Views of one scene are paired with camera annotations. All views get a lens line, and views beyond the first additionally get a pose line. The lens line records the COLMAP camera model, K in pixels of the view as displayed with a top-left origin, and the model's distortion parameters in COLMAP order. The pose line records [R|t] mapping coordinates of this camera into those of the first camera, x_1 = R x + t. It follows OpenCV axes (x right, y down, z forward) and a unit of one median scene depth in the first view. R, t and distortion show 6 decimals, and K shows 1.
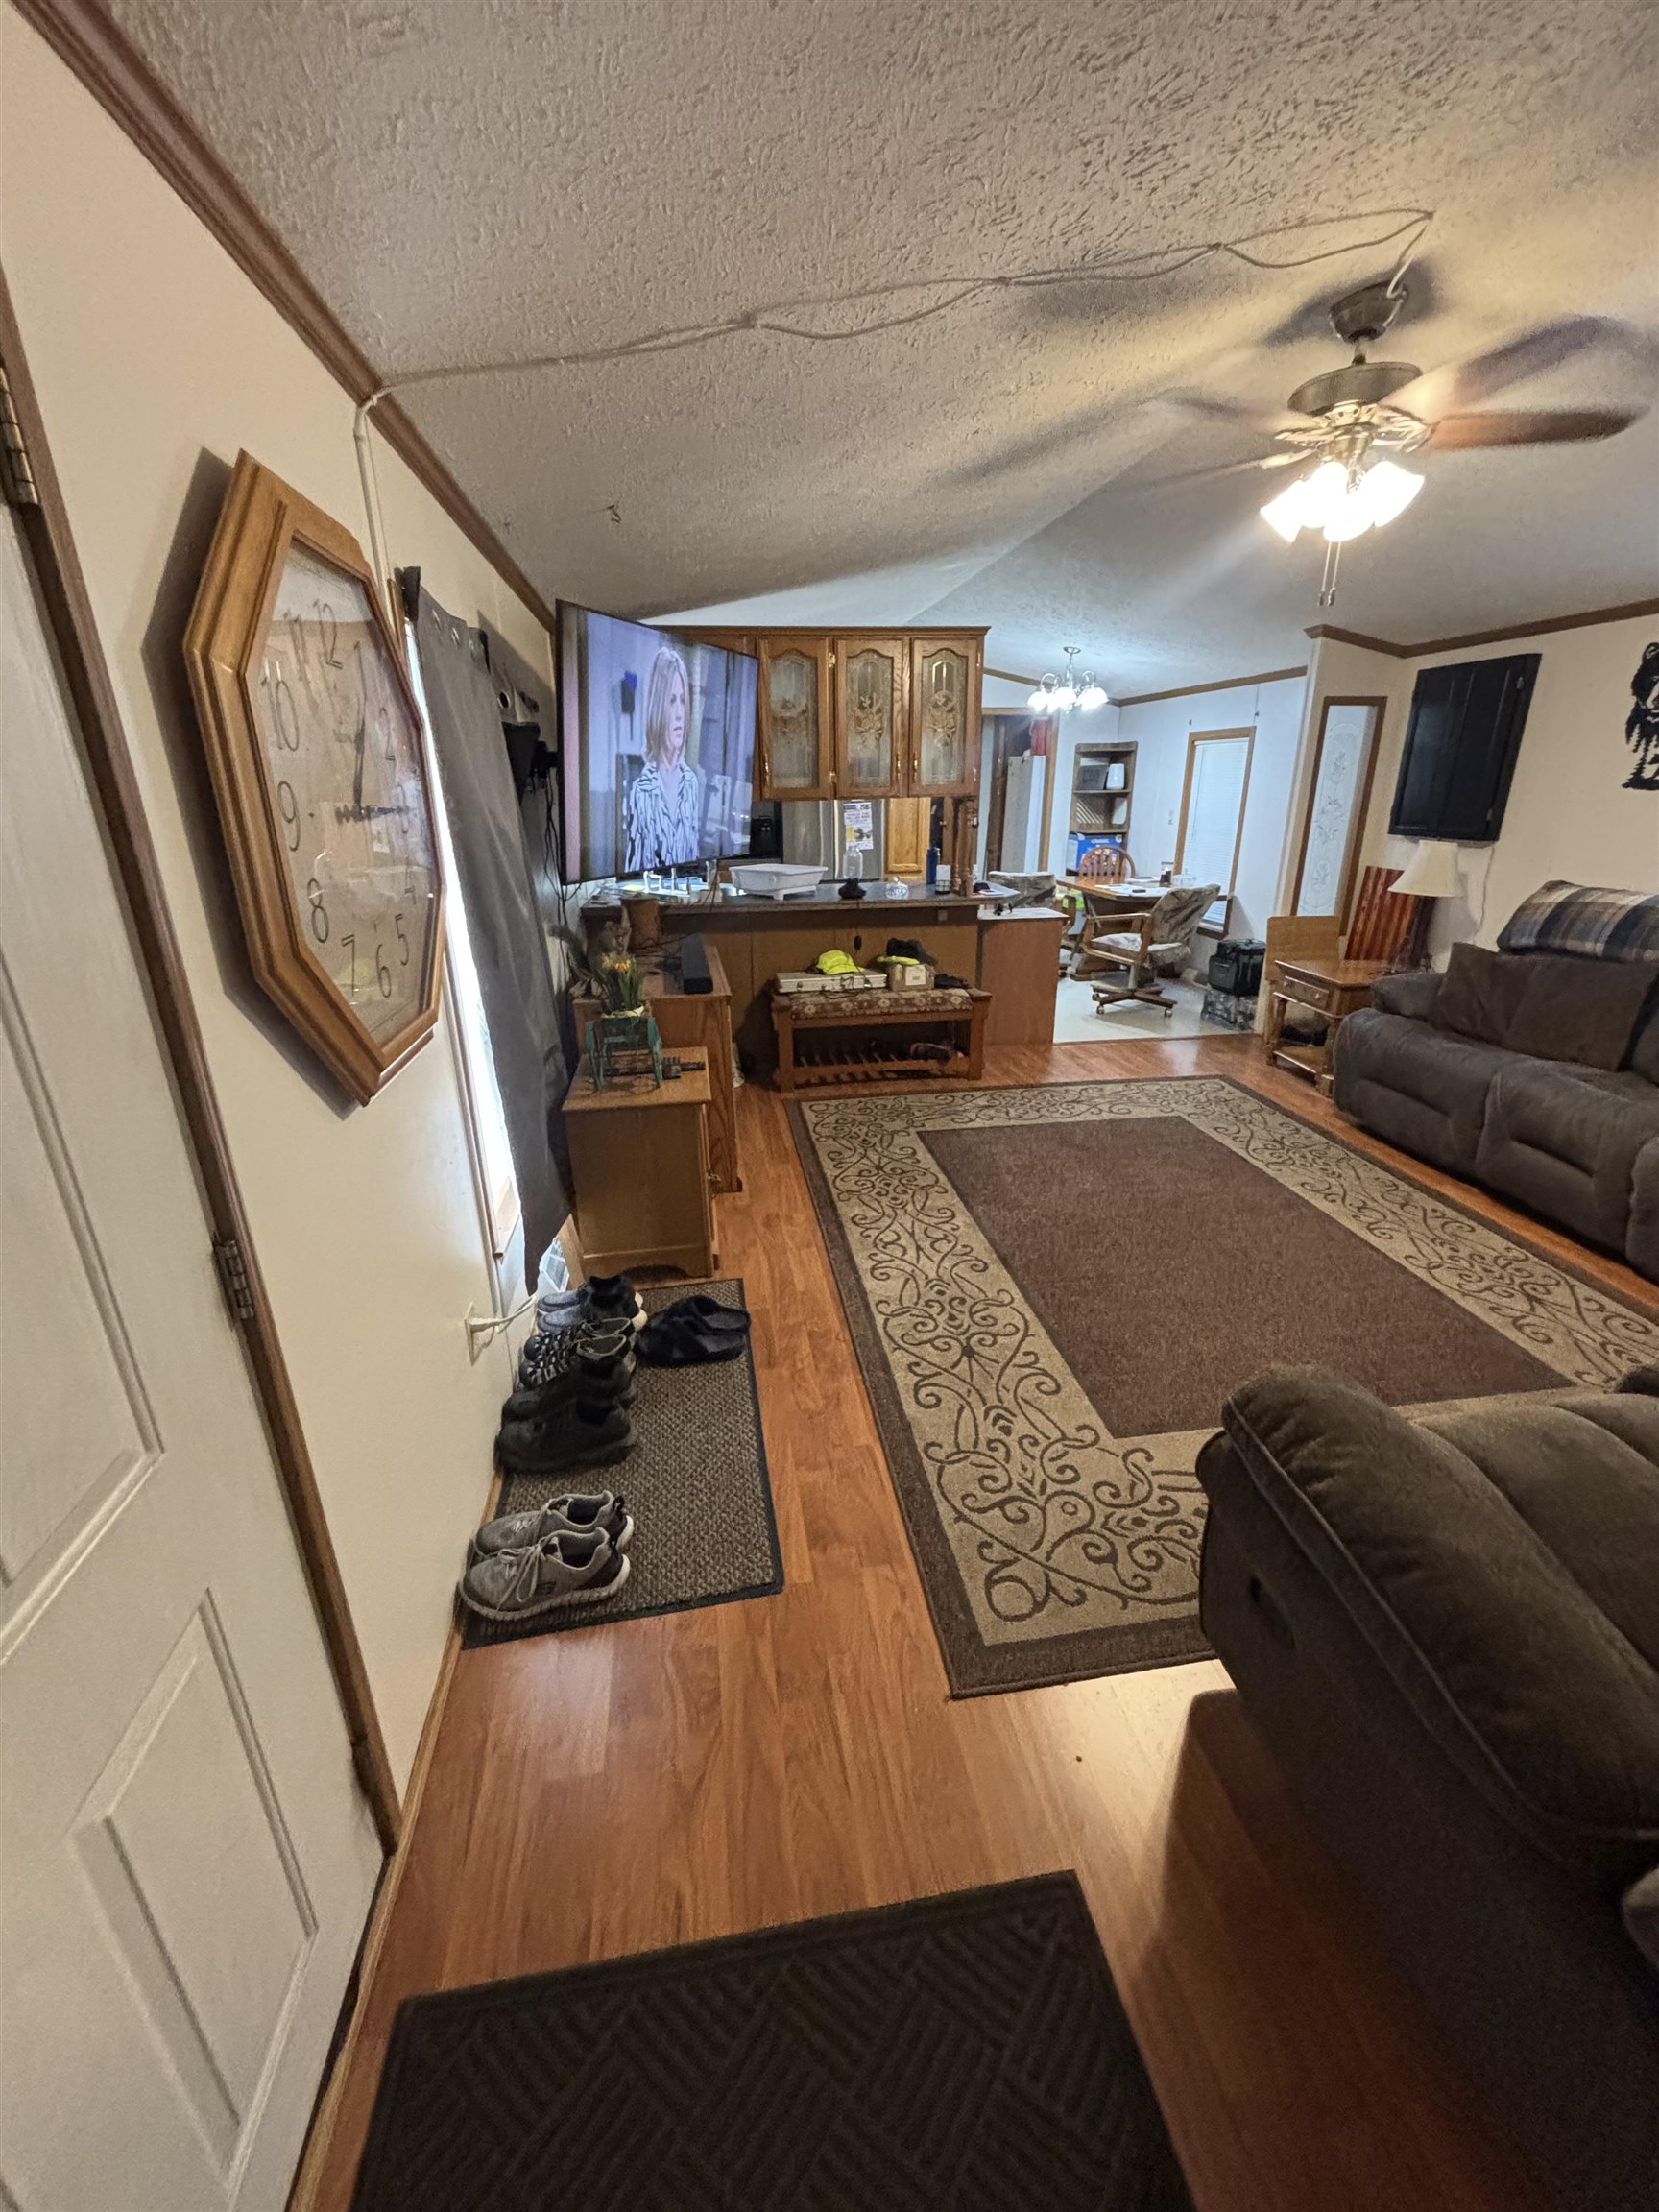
lens RADIAL K [[888.6, 0, 829.8], [0, 888.6, 1096.8], [0, 0, 1]] dist [-0.006725, 0.002071]
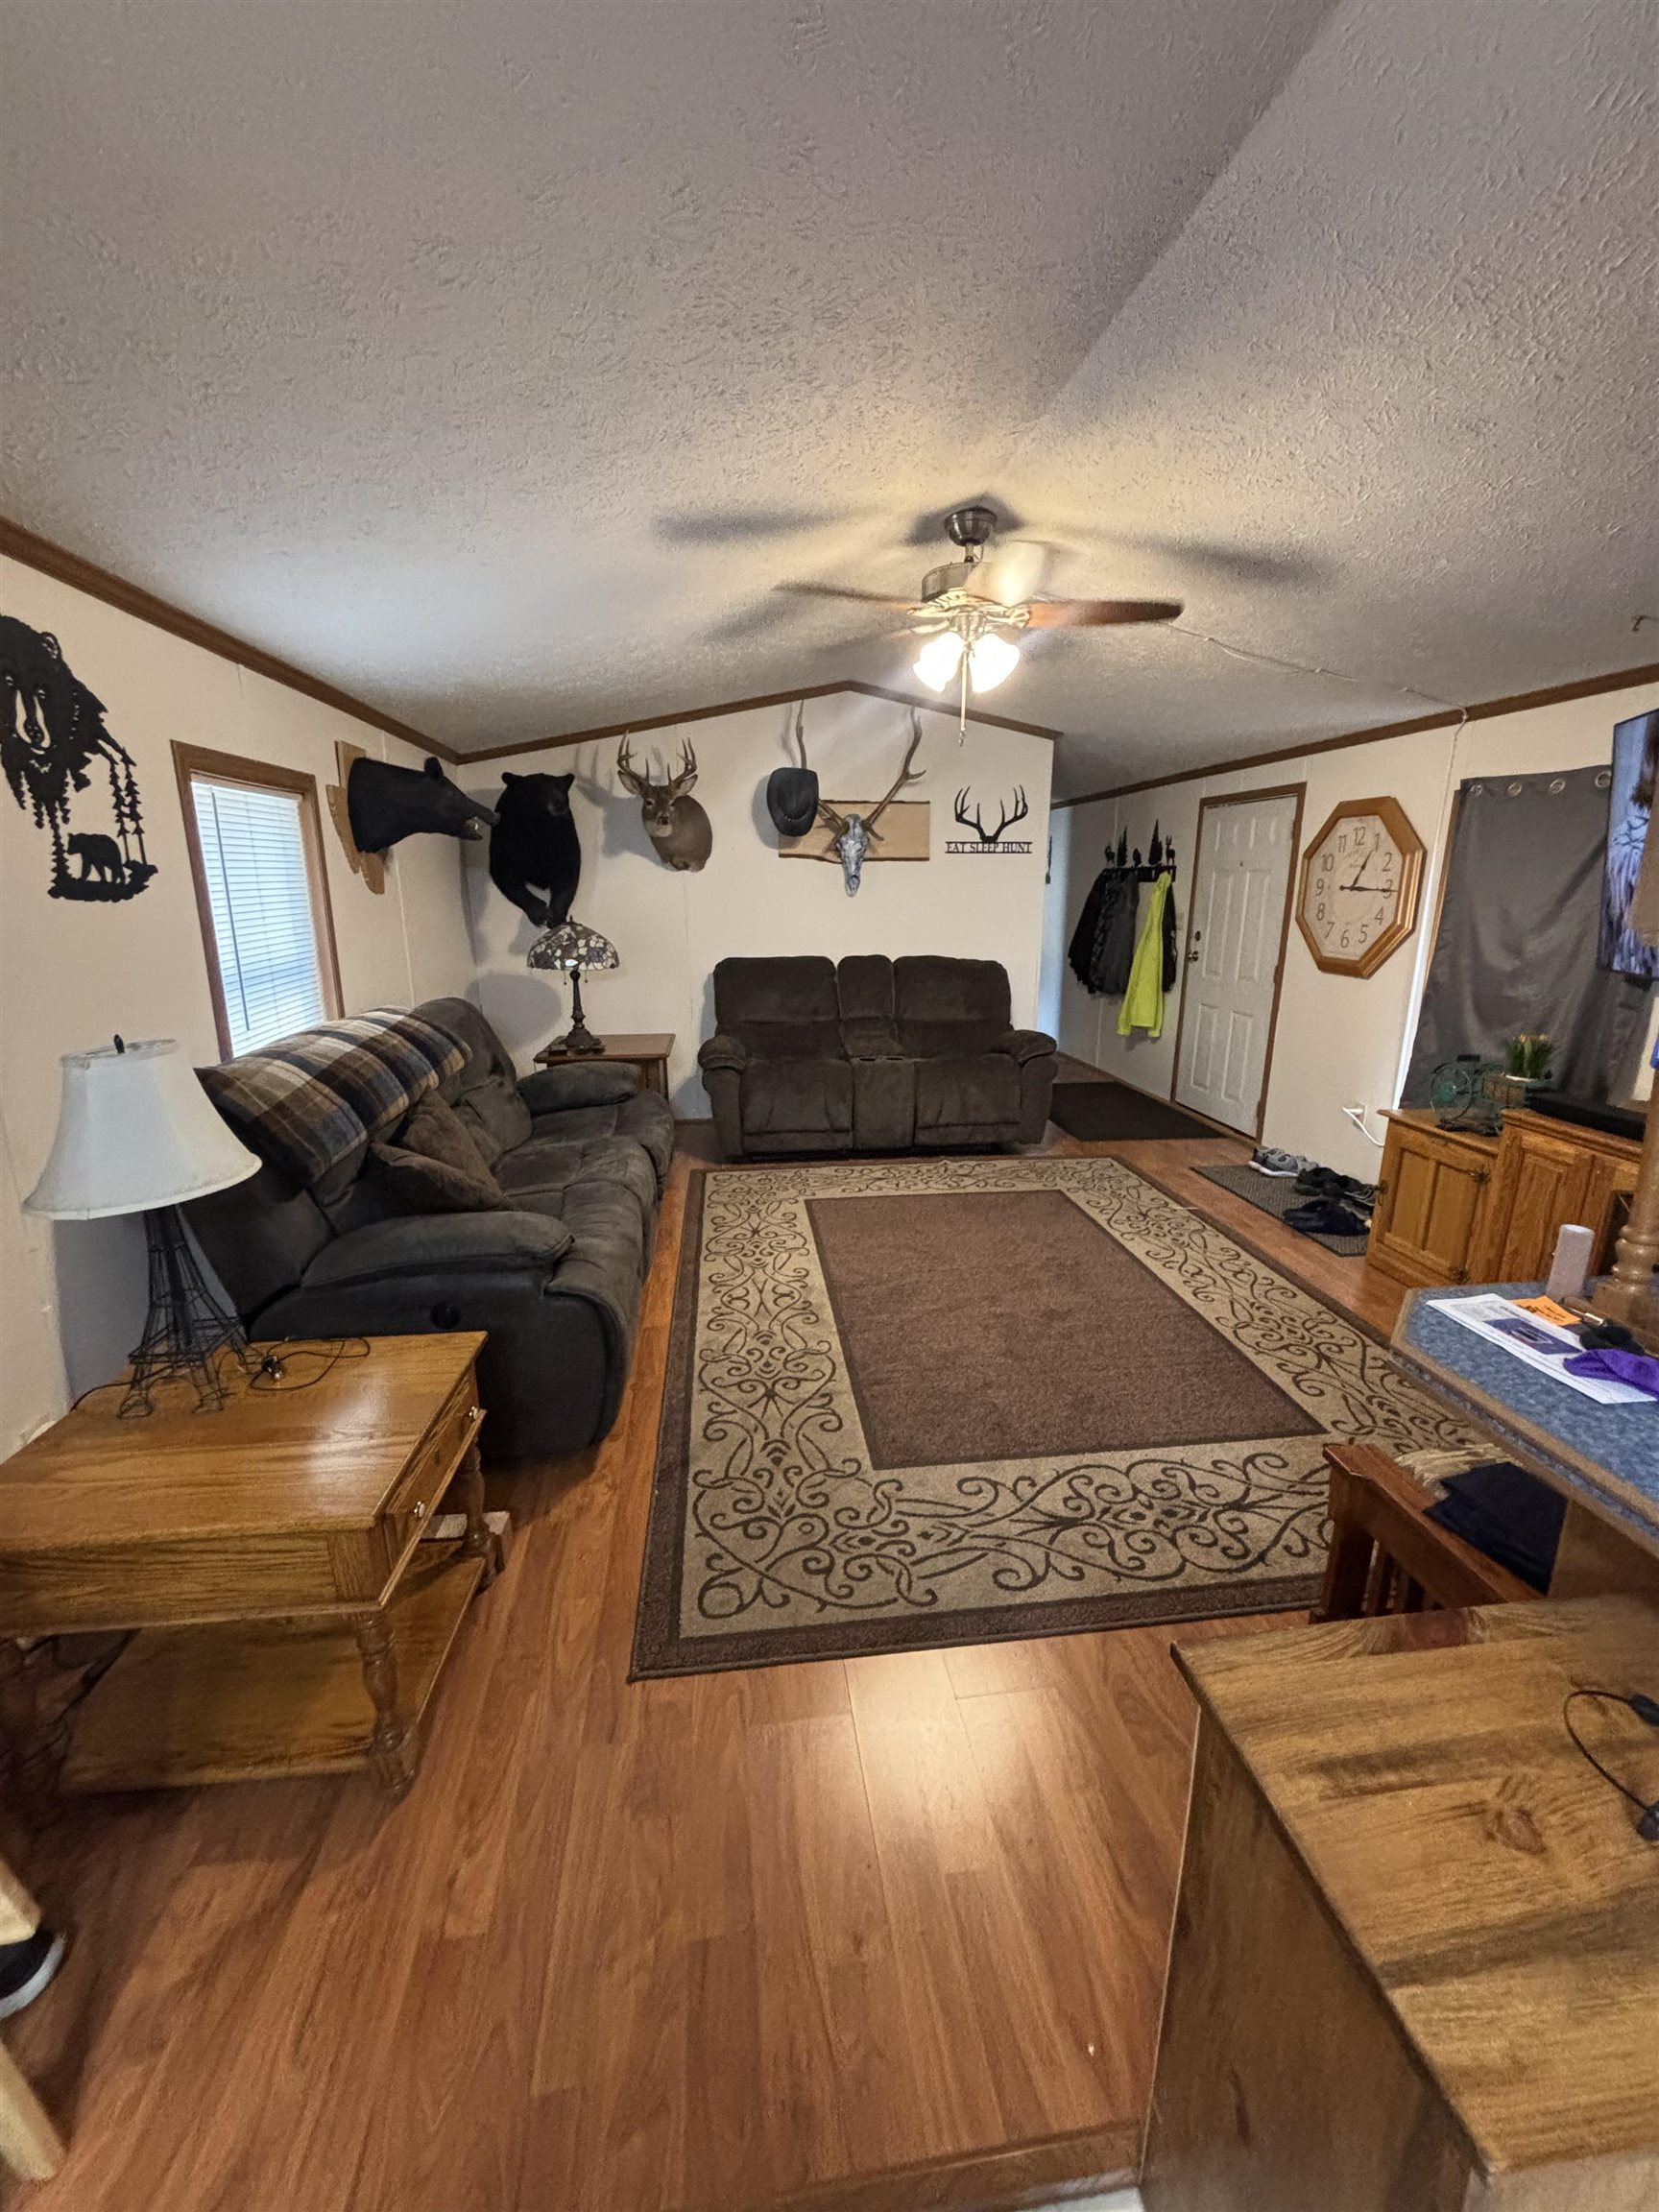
lens RADIAL K [[888.6, 0, 823.5], [0, 888.6, 1108.9], [0, 0, 1]] dist [-0.006725, 0.002071]
pose [[-0.999423, 0.000471, 0.033973, 0.490614], [0.019400, 0.828788, 0.559227, -0.572007], [-0.027893, 0.559563, -0.828318, 1.606273]]
